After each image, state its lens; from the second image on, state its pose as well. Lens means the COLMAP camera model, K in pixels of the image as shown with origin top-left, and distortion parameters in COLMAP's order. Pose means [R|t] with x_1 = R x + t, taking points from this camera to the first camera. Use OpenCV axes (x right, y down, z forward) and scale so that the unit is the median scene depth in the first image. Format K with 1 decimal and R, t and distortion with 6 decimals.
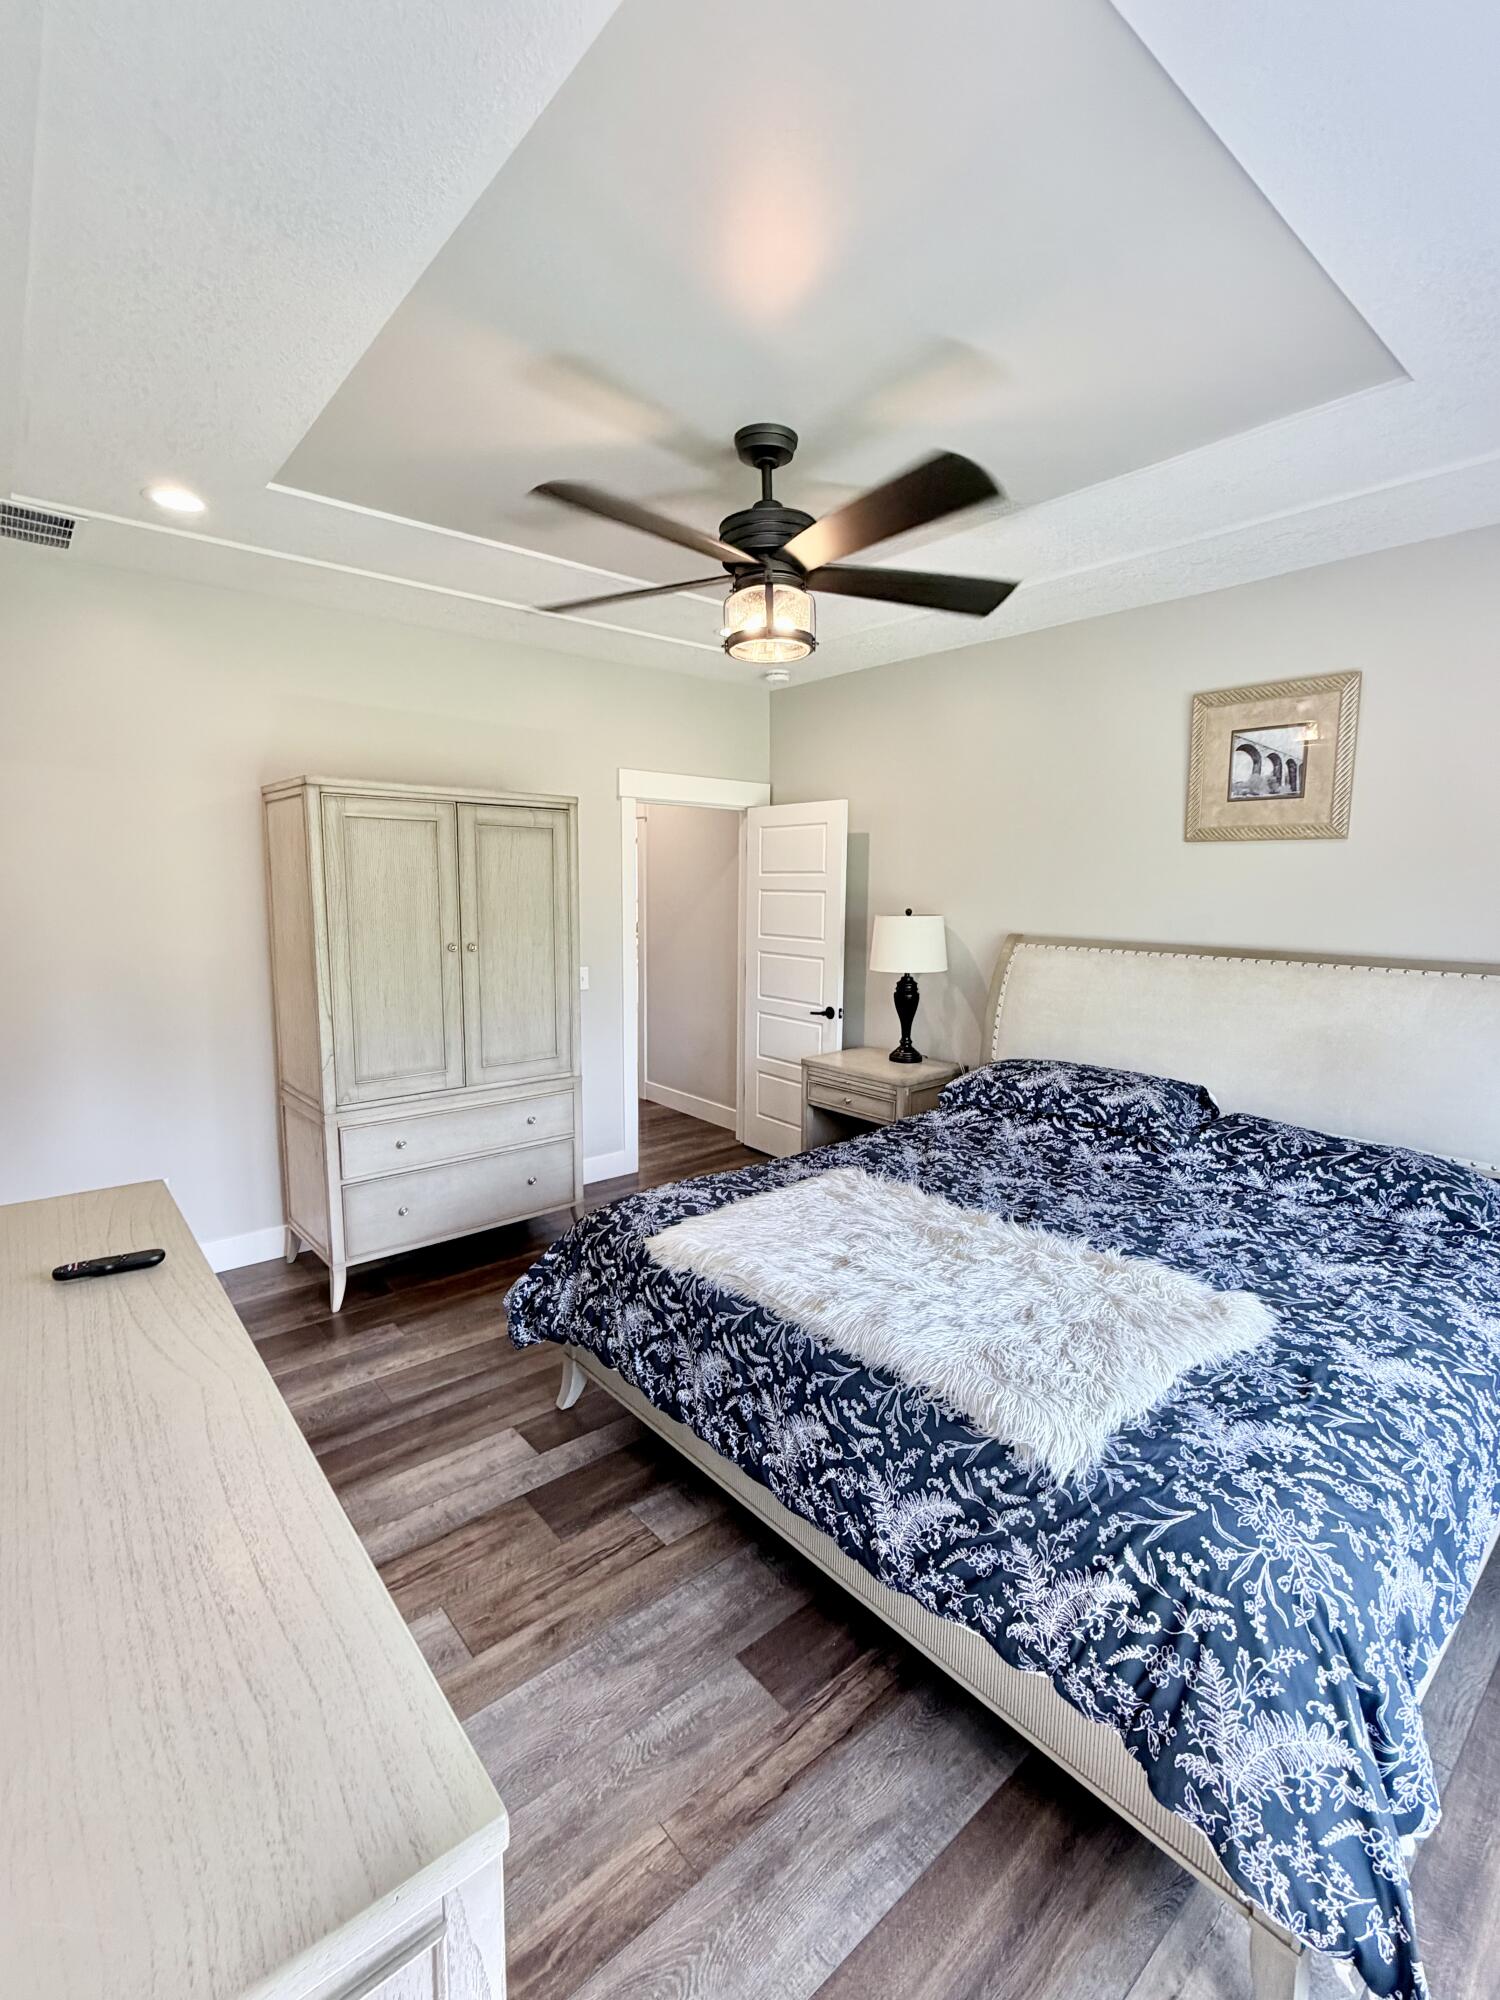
lens RADIAL K [[896.6, 0, 746.5], [0, 896.6, 999.5], [0, 0, 1]] dist [0.003913, -0.000082]
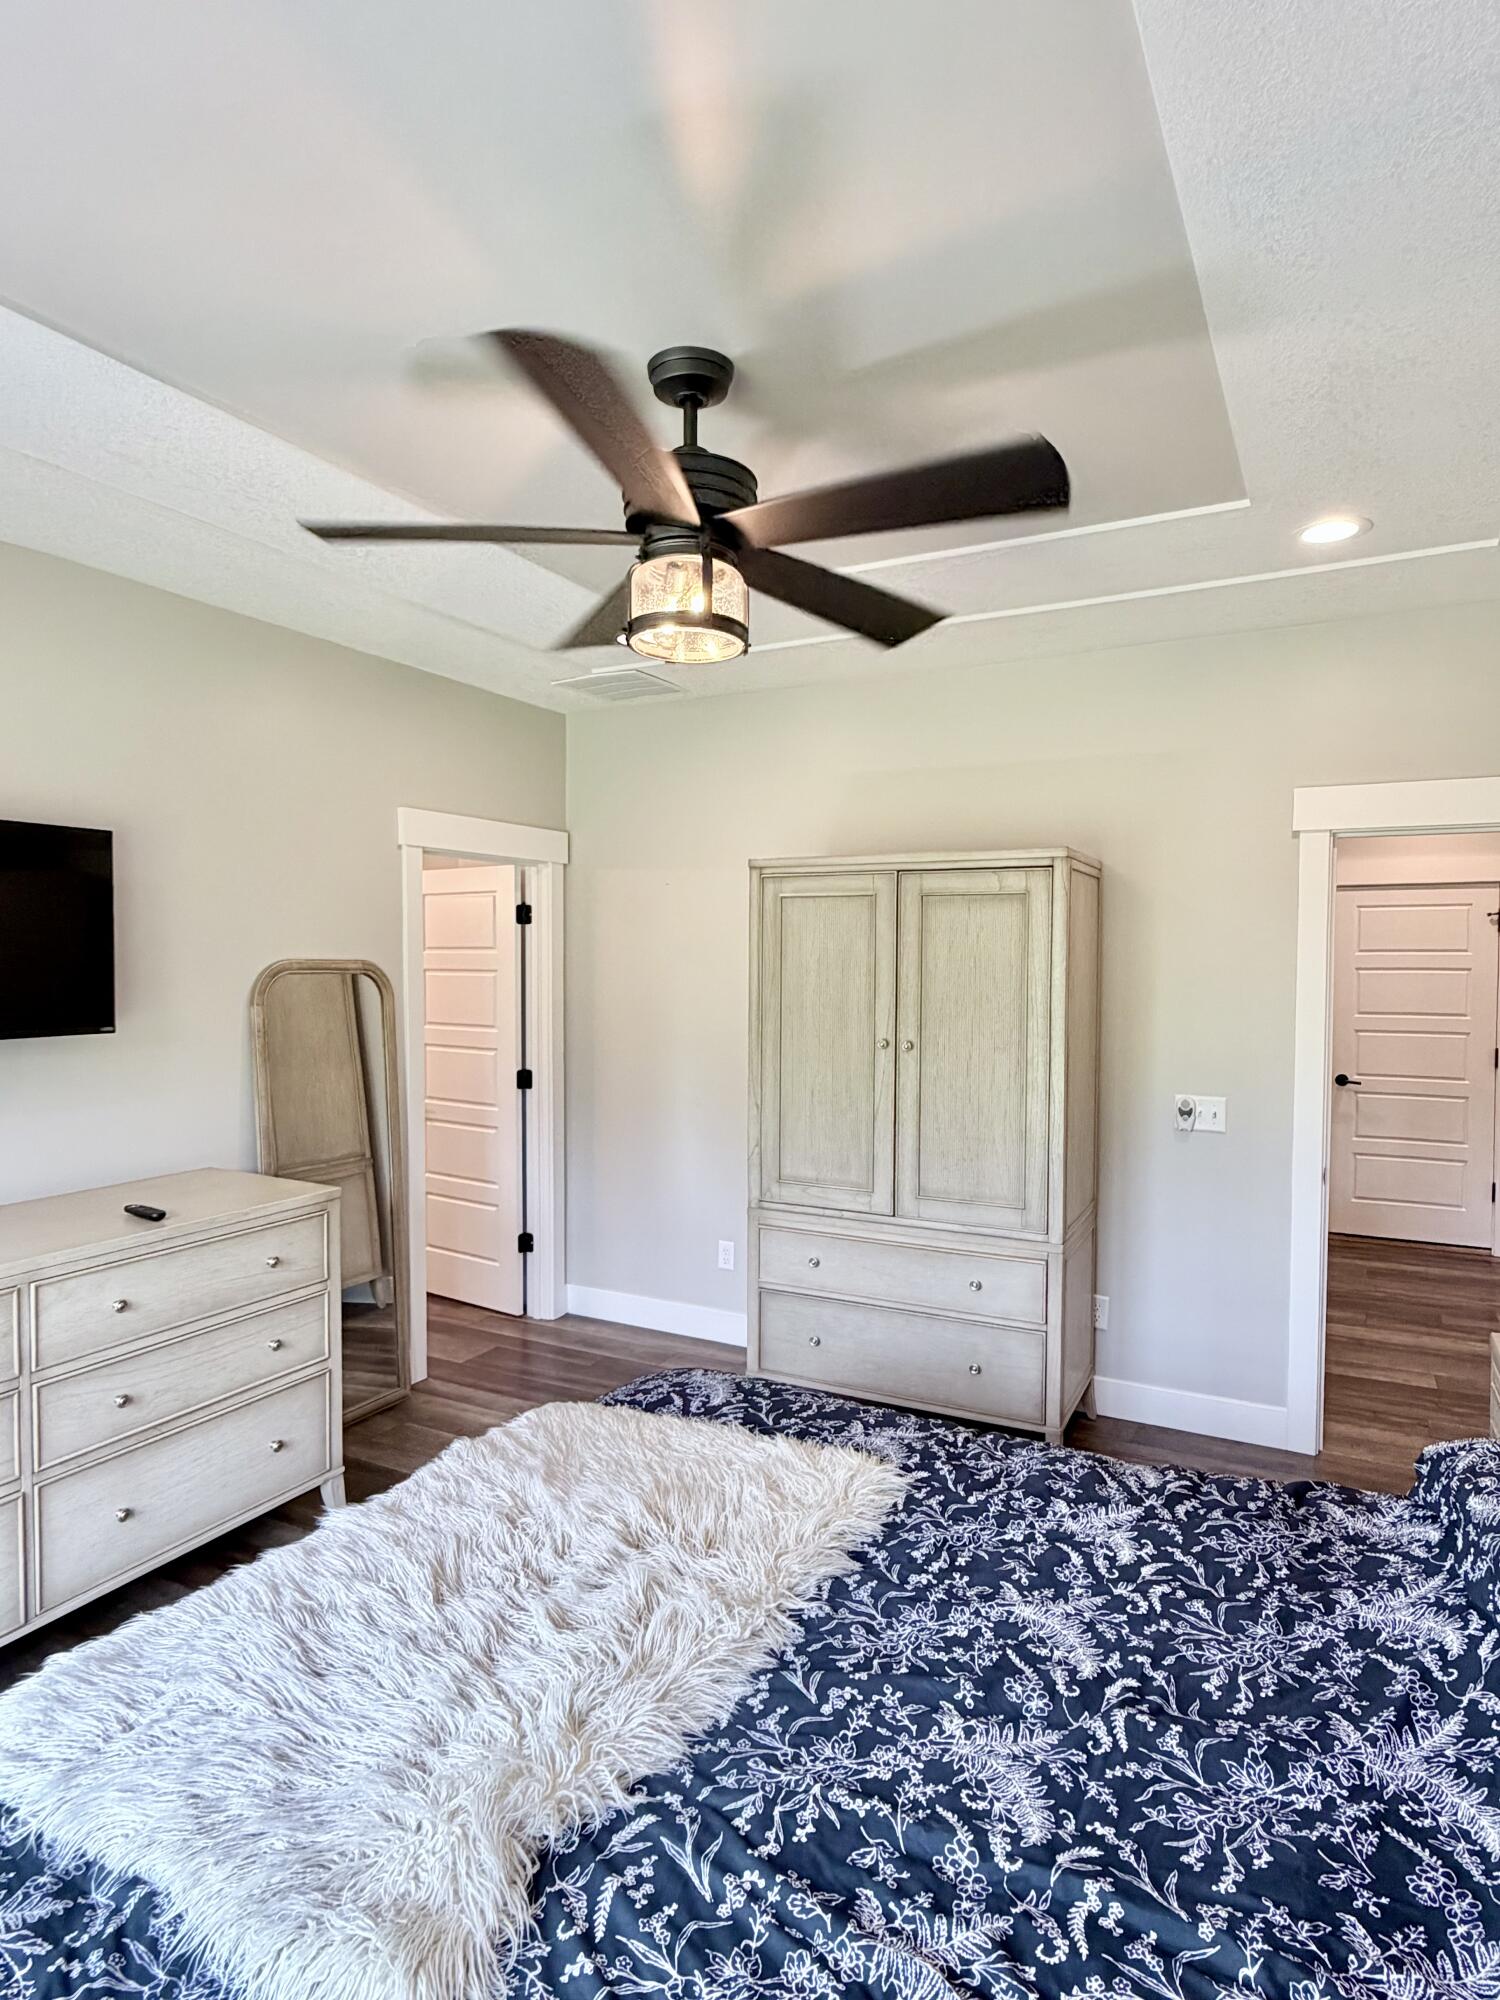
lens RADIAL K [[1118.8, 0, 749.3], [0, 1118.8, 996.3], [0, 0, 1]] dist [0.000935, 0.000444]
pose [[0.371558, 0.025145, -0.928069, 0.592896], [-0.124121, 0.992005, -0.022815, -0.063053], [0.920075, 0.123670, 0.371709, 0.497318]]
